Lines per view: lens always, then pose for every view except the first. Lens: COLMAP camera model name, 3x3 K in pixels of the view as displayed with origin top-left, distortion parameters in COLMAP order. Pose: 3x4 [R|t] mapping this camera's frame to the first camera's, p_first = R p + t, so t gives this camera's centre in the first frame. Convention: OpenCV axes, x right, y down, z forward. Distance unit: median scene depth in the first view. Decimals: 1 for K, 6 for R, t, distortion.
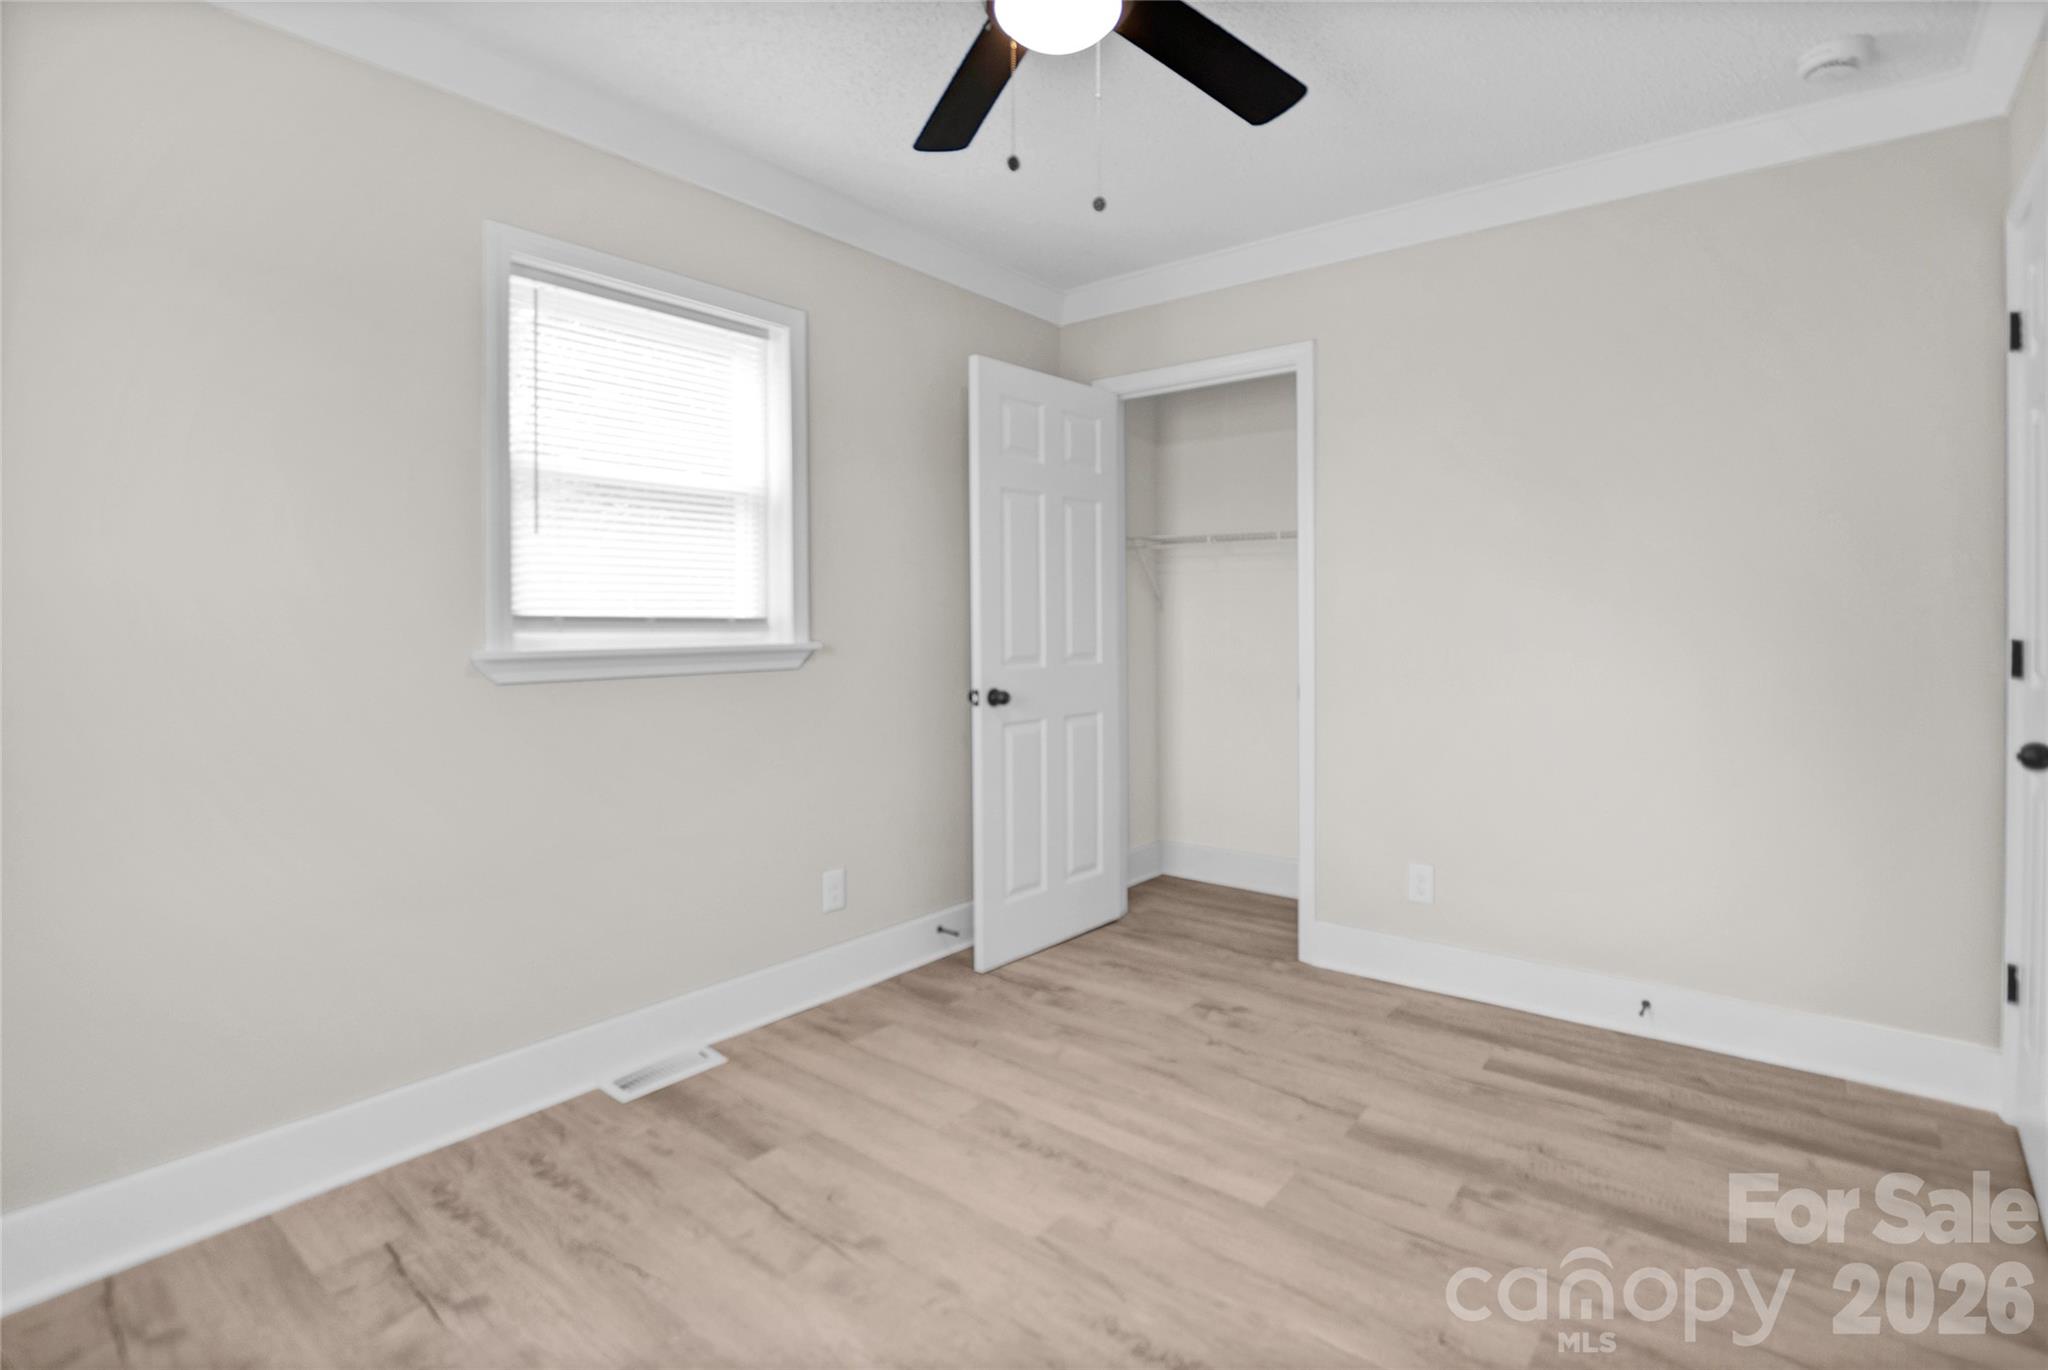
lens RADIAL K [[1037.7, 0, 1016.1], [0, 1037.7, 632.6], [0, 0, 1]] dist [-0.031857, 0.000585]
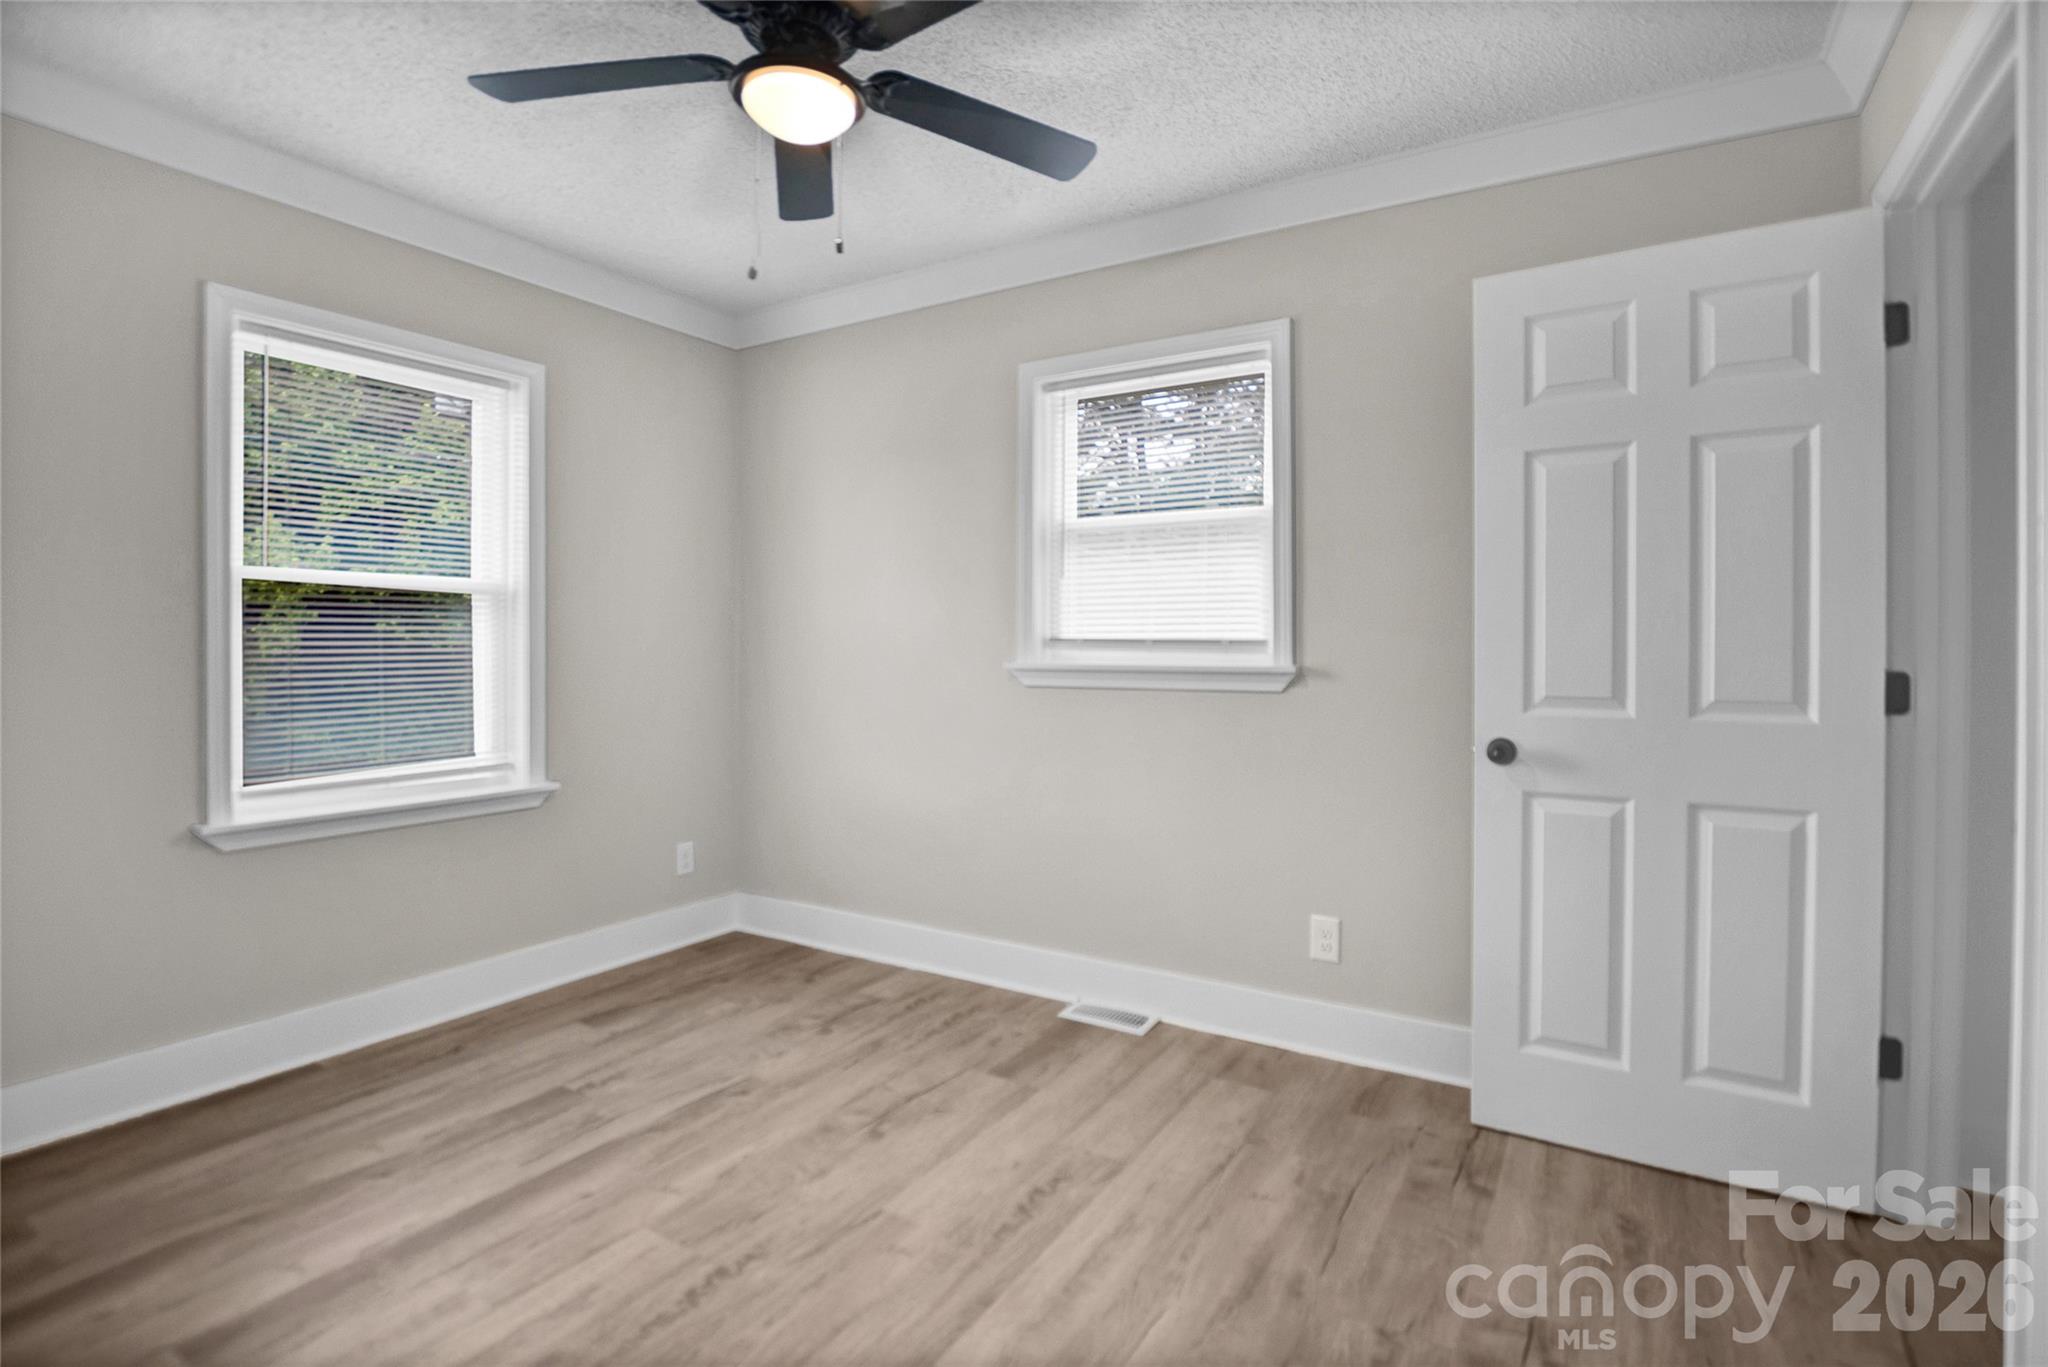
lens RADIAL K [[965.5, 0, 982.1], [0, 965.5, 666.2], [0, 0, 1]] dist [-0.028849, 0.000174]
pose [[0.090513, 0.025540, -0.995568, 0.829269], [-0.013014, 0.999616, 0.024460, -0.010010], [0.995810, 0.010742, 0.090810, 0.817822]]
